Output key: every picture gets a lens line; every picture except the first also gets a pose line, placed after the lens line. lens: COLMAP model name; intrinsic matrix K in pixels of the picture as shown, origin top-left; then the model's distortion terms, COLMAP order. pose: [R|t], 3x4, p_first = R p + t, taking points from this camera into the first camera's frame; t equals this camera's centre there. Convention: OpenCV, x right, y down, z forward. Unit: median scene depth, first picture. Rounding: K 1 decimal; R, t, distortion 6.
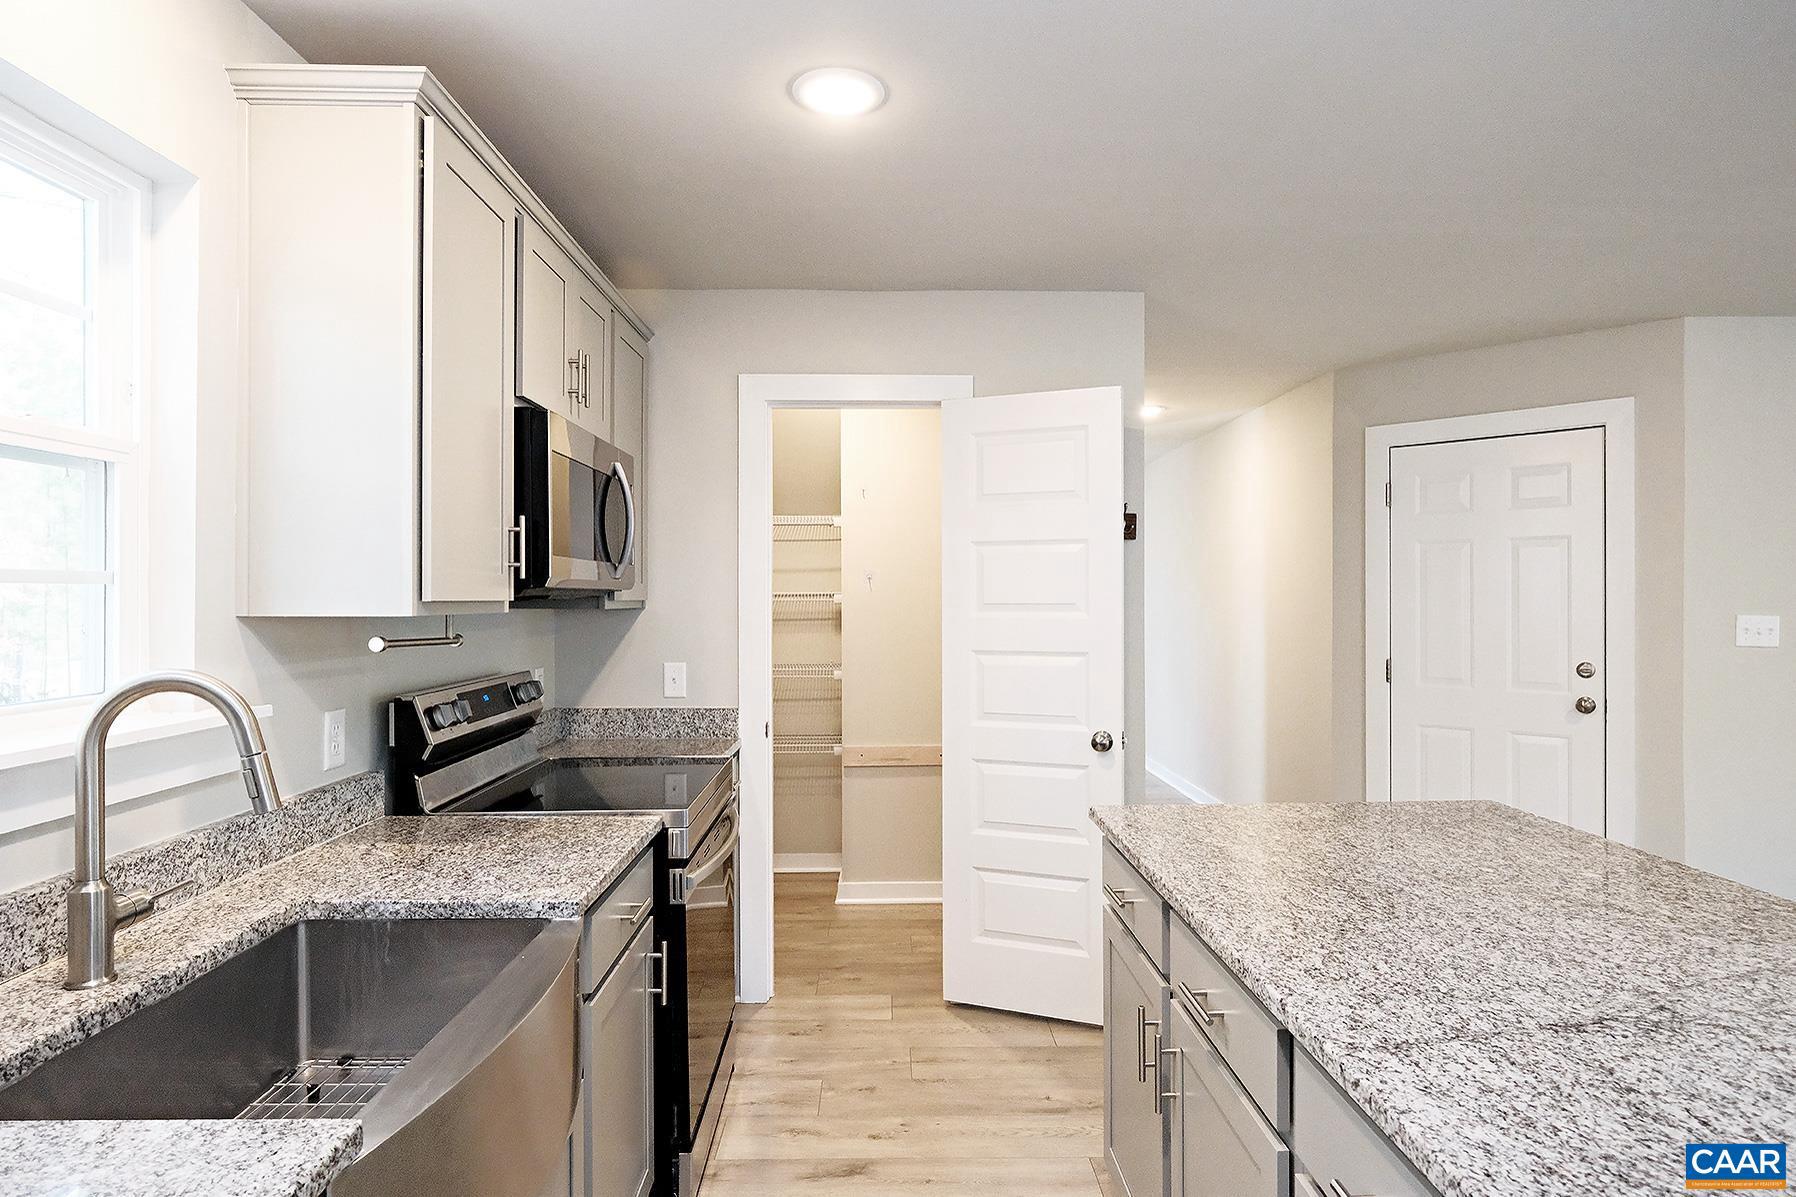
lens RADIAL K [[997.6, 0, 882.3], [0, 997.6, 593.1], [0, 0, 1]] dist [-0.004588, 0.001971]
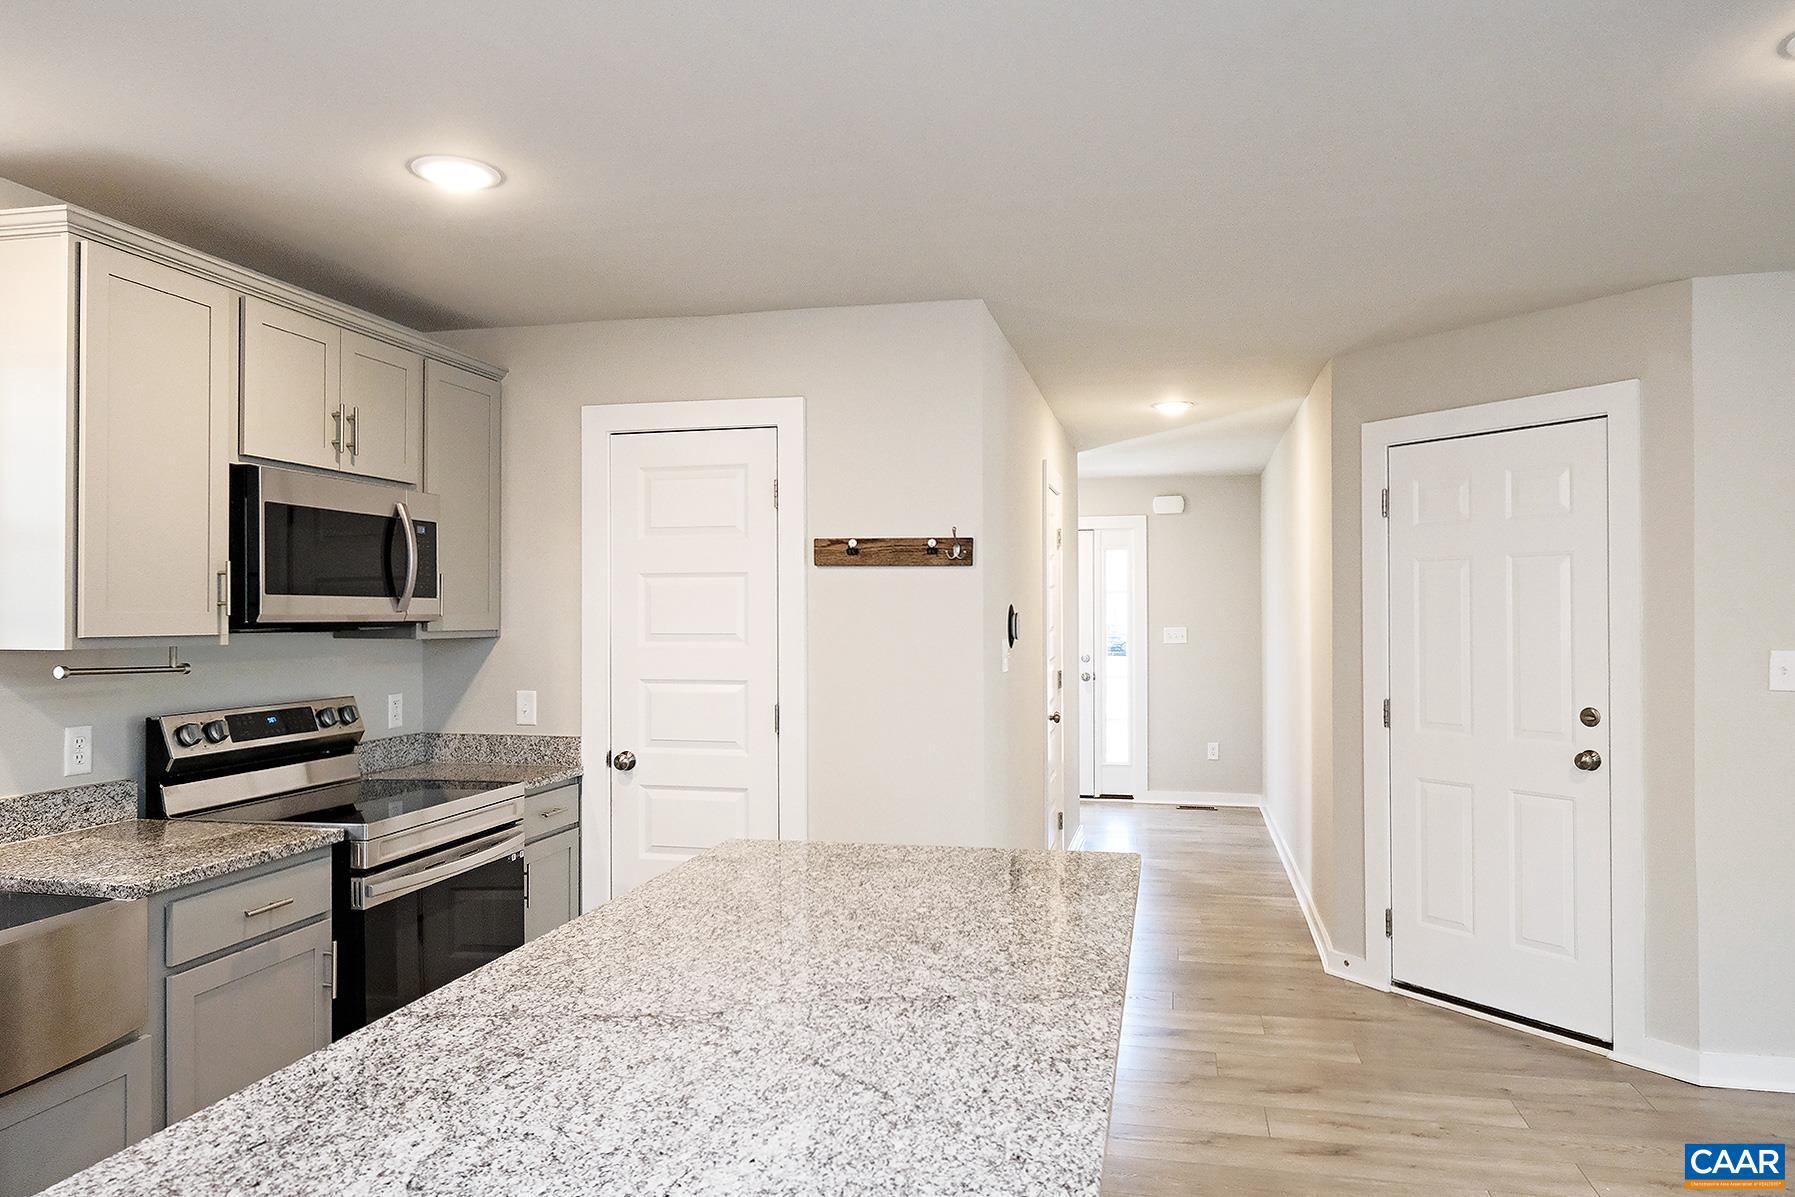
lens RADIAL K [[1189.3, 0, 908.1], [0, 1189.3, 607.0], [0, 0, 1]] dist [0.003788, -0.001319]
pose [[0.969607, -0.002436, -0.244657, 0.744268], [0.001979, 0.999996, -0.002112, -0.020490], [0.244661, 0.001564, 0.969607, -0.139016]]
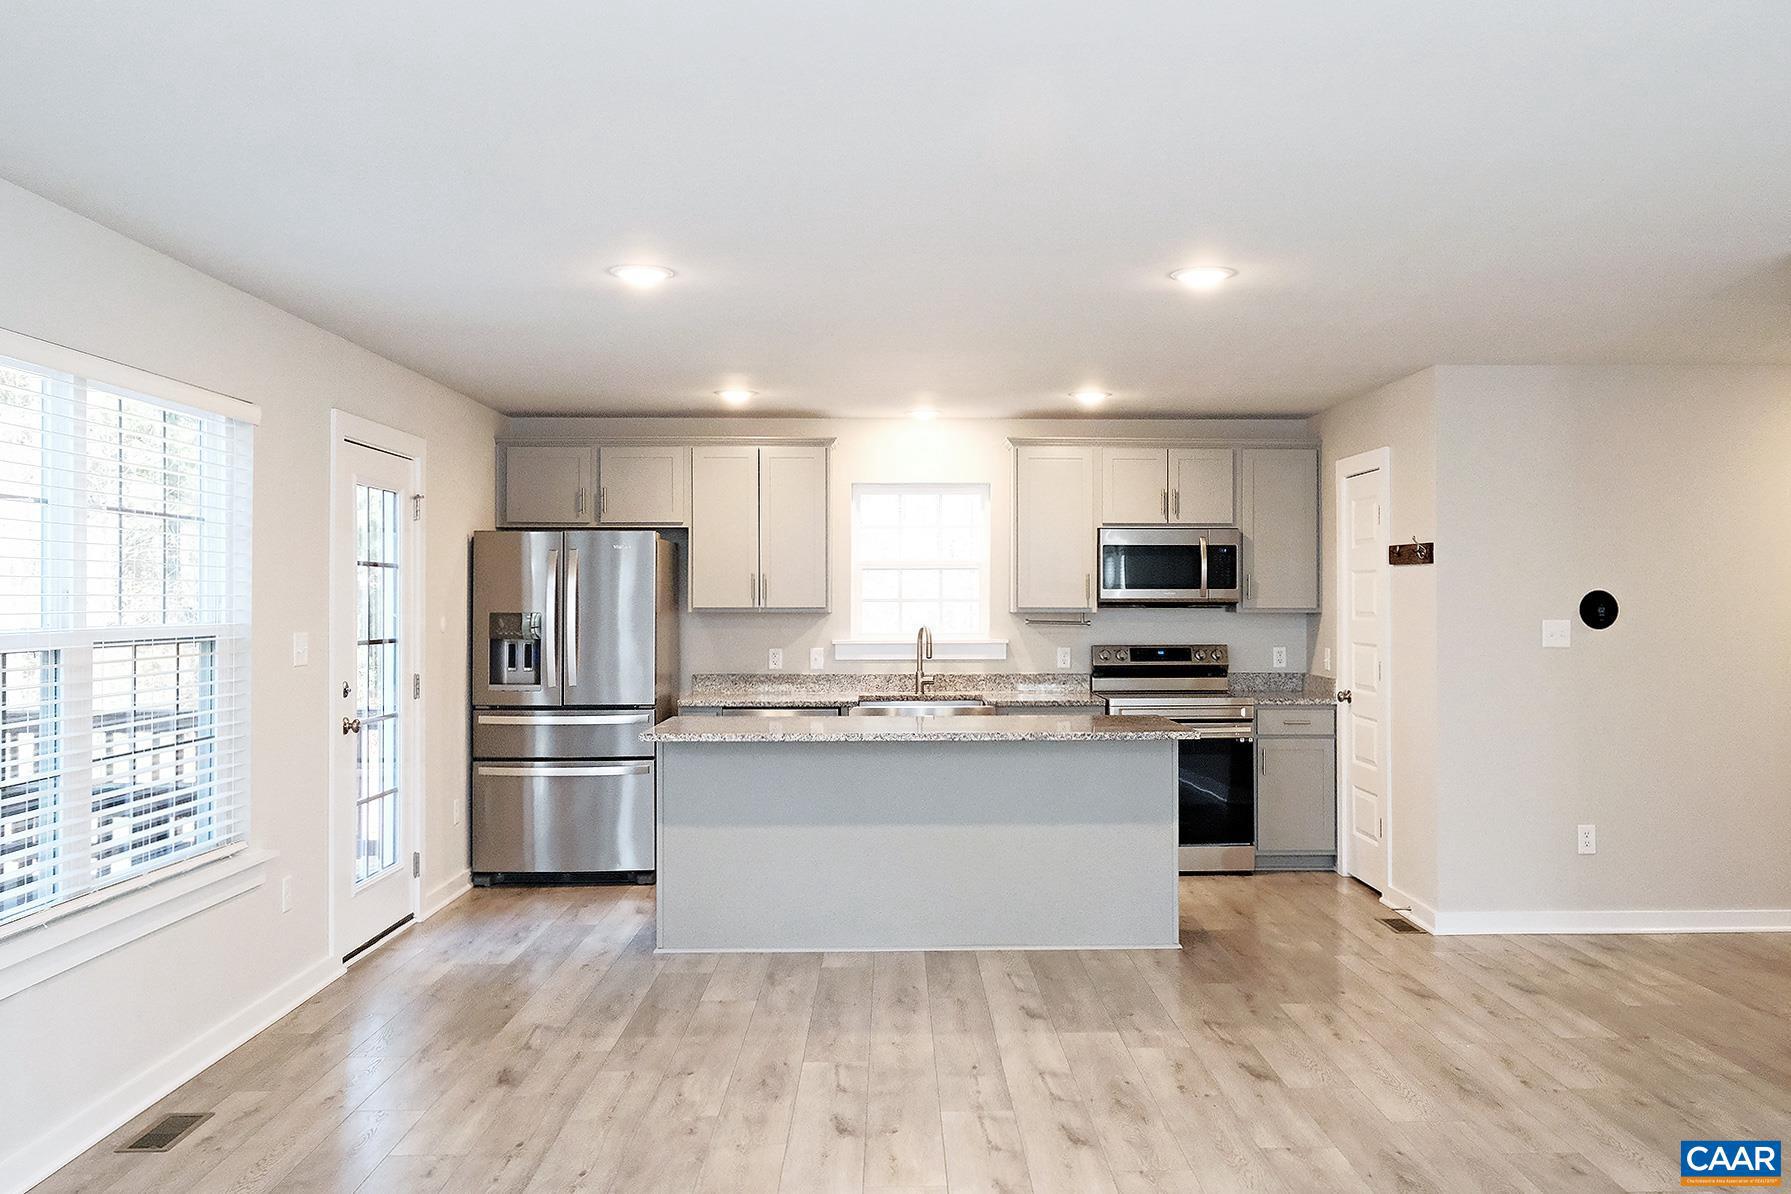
lens RADIAL K [[1186.7, 0, 893.4], [0, 1186.7, 595.6], [0, 0, 1]] dist [0.003788, -0.001319]
pose [[0.043644, -0.001563, -0.999046, 2.607131], [0.003583, 0.999993, -0.001408, -0.021425], [0.999041, -0.003518, 0.043649, 0.376613]]
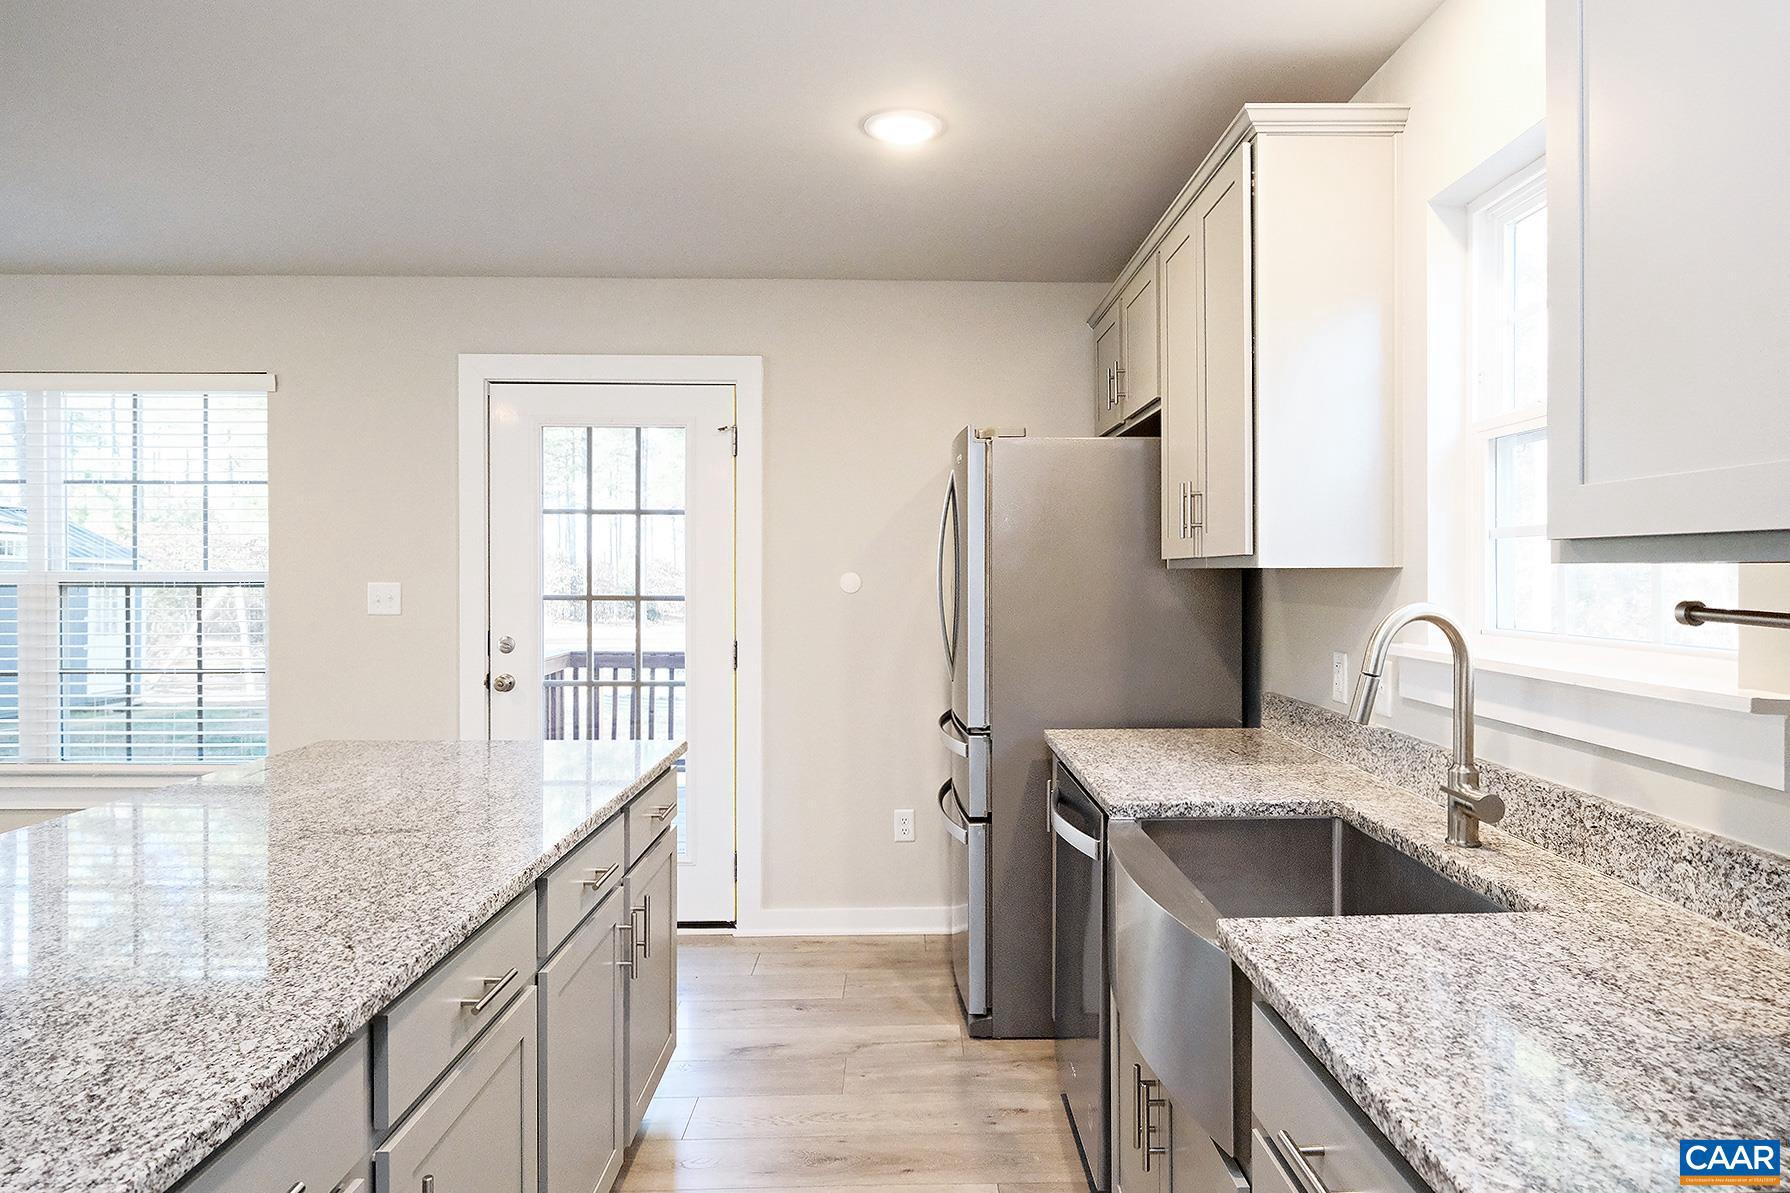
lens RADIAL K [[994.2, 0, 904.5], [0, 994.2, 581.8], [0, 0, 1]] dist [-0.004588, 0.001971]
pose [[-0.999993, 0.002279, -0.002996, -0.040127], [0.002259, 0.999976, 0.006522, 0.024870], [0.003010, 0.006515, -0.999974, 1.364766]]
